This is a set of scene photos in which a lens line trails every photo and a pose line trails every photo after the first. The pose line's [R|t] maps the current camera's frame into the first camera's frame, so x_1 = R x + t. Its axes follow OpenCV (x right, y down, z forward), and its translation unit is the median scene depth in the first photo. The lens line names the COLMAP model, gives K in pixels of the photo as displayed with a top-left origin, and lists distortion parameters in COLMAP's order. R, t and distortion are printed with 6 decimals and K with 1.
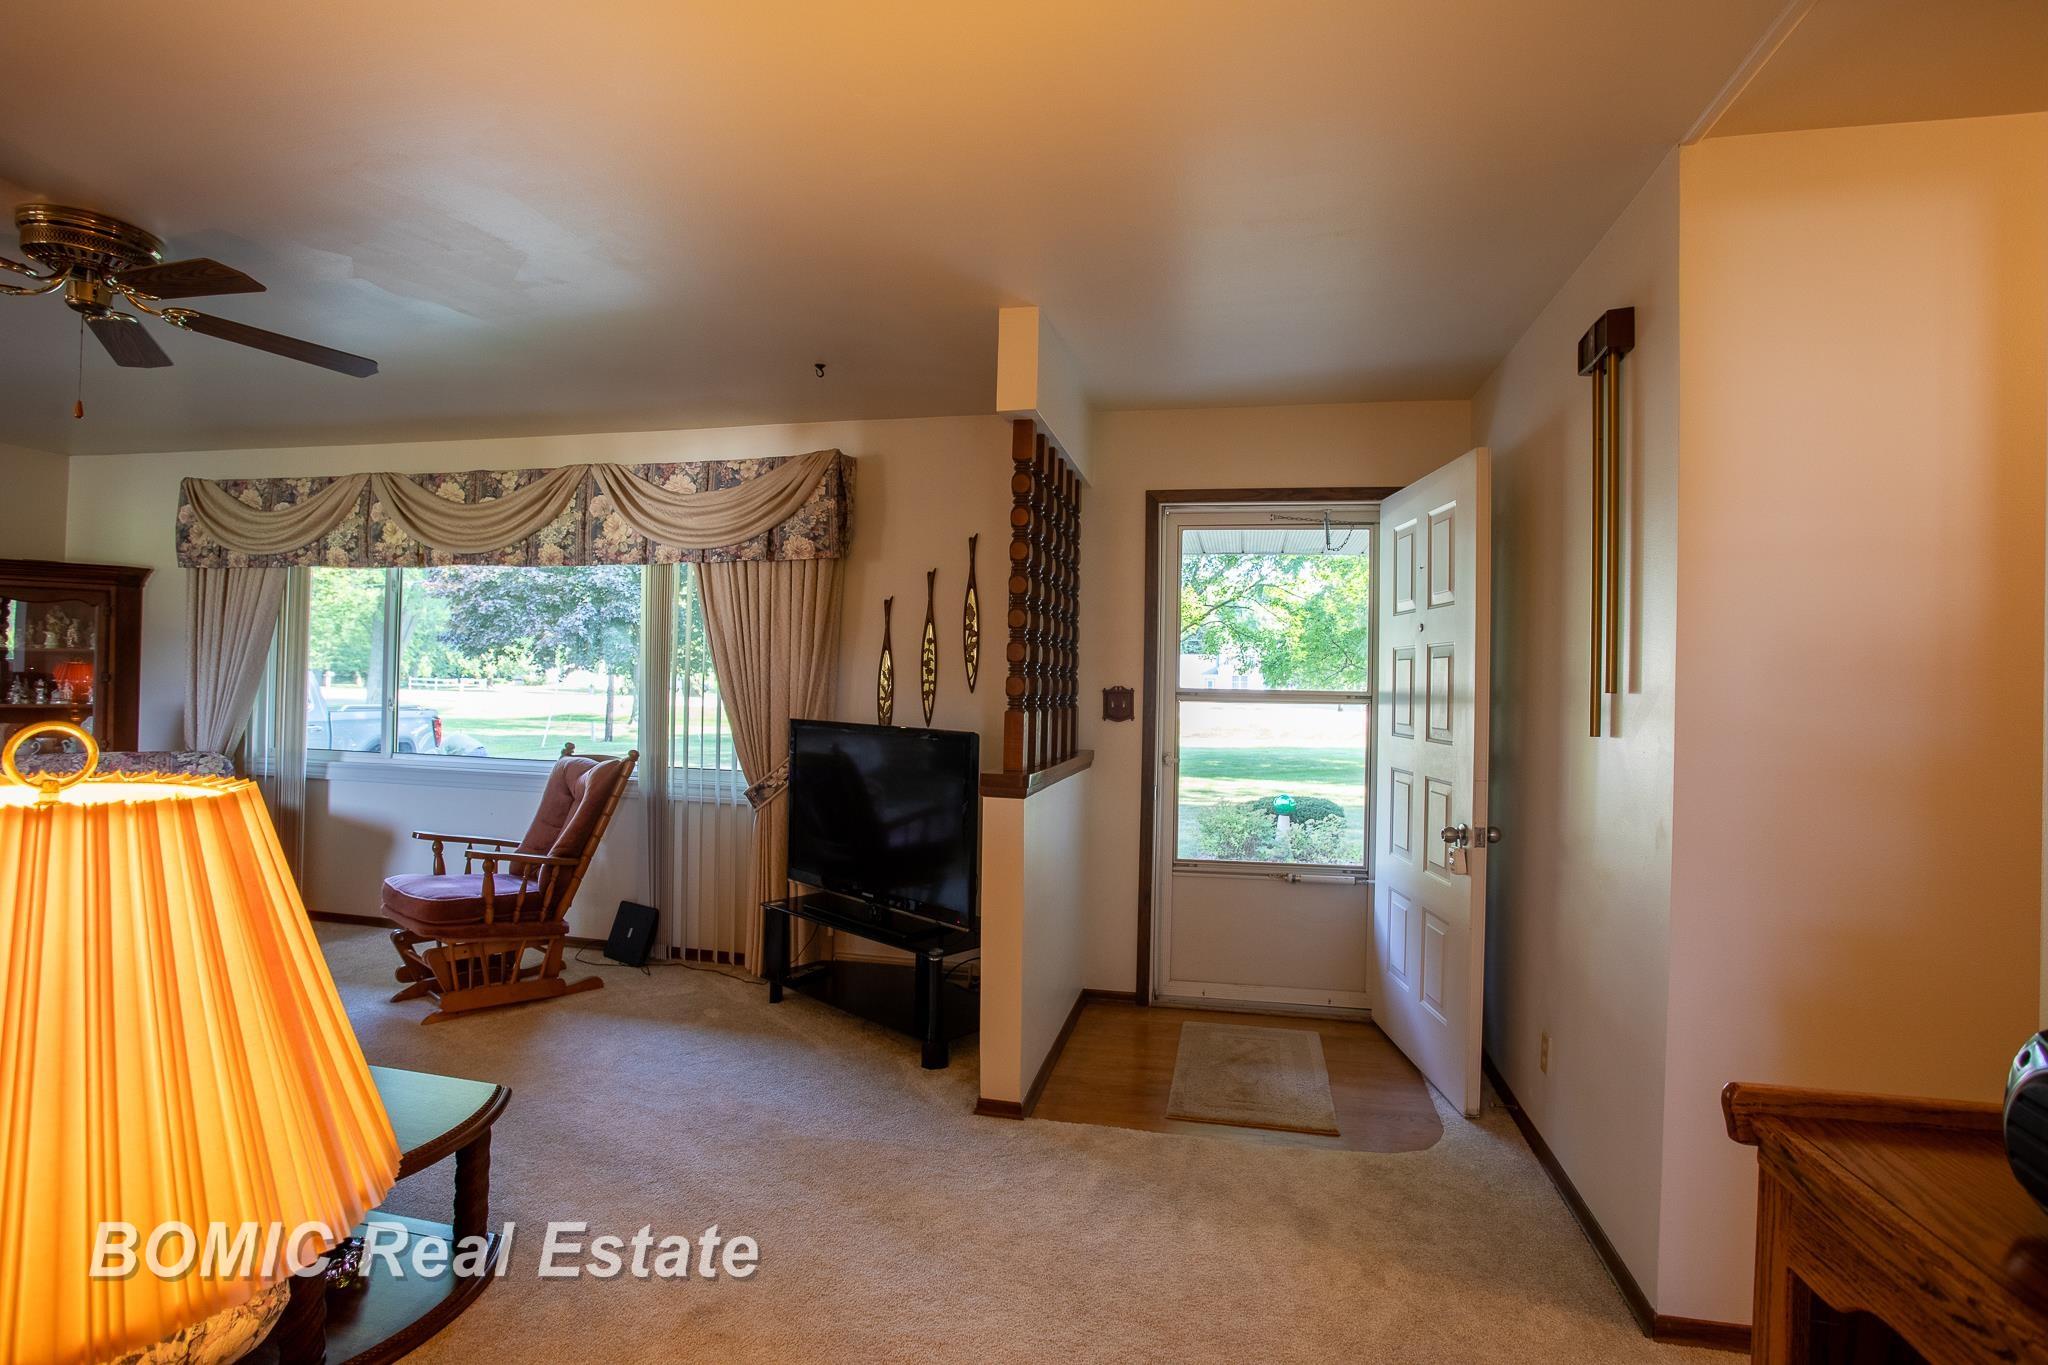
lens RADIAL K [[1001.7, 0, 1031.0], [0, 1001.7, 675.0], [0, 0, 1]] dist [-0.067086, 0.027524]
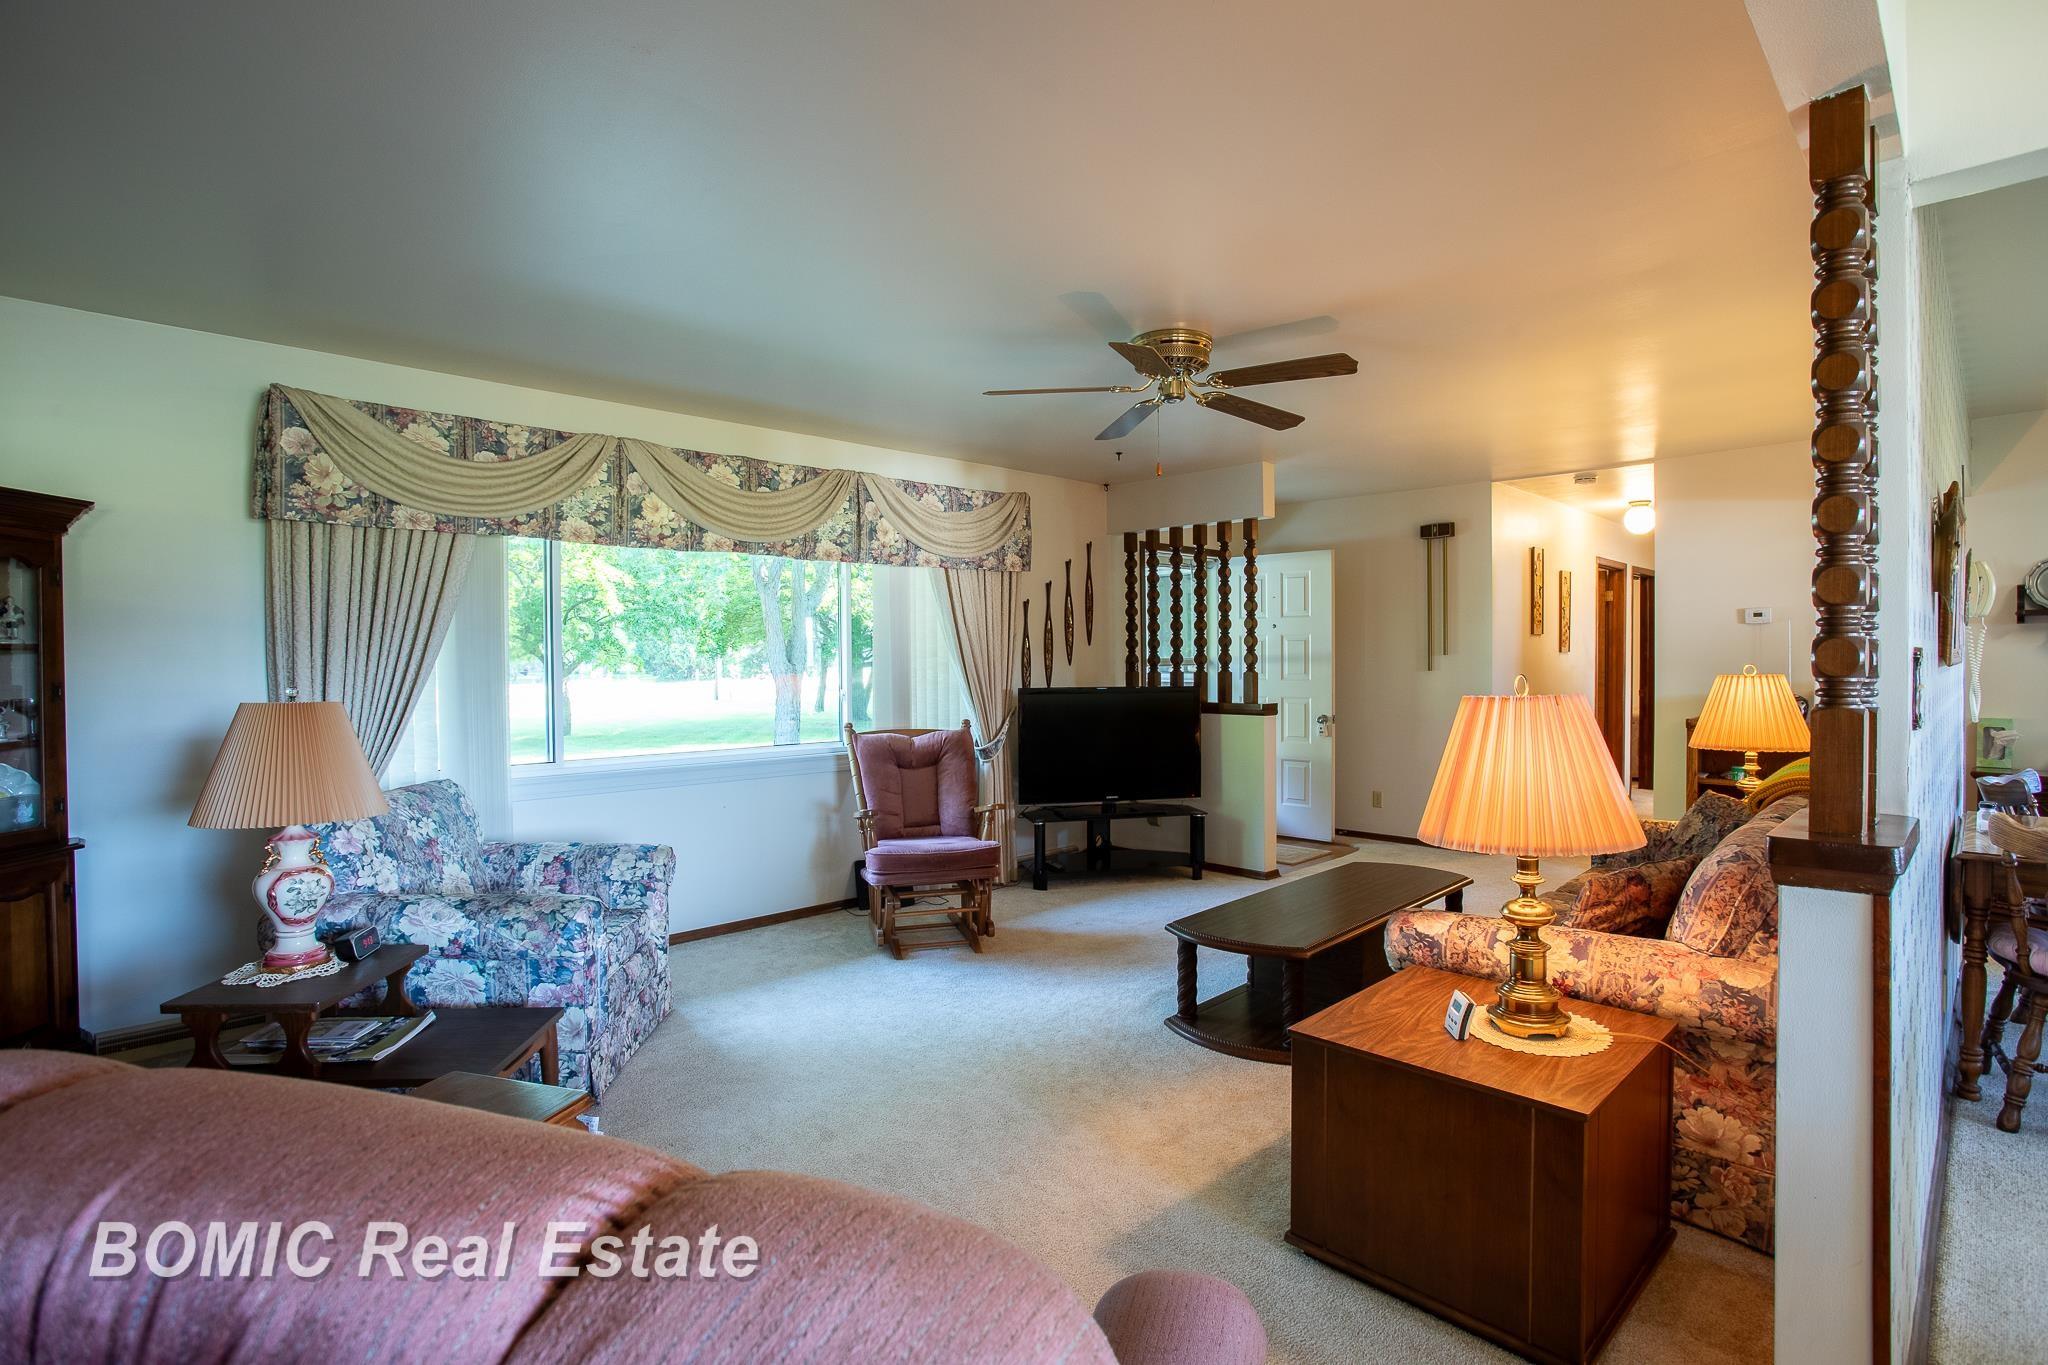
lens RADIAL K [[1001.7, 0, 1031.0], [0, 1001.7, 675.0], [0, 0, 1]] dist [-0.067086, 0.027524]
pose [[0.547015, -0.039237, 0.836203, -1.245570], [0.013866, 0.999189, 0.037814, -0.023717], [-0.837008, -0.009090, 0.547115, 0.212790]]
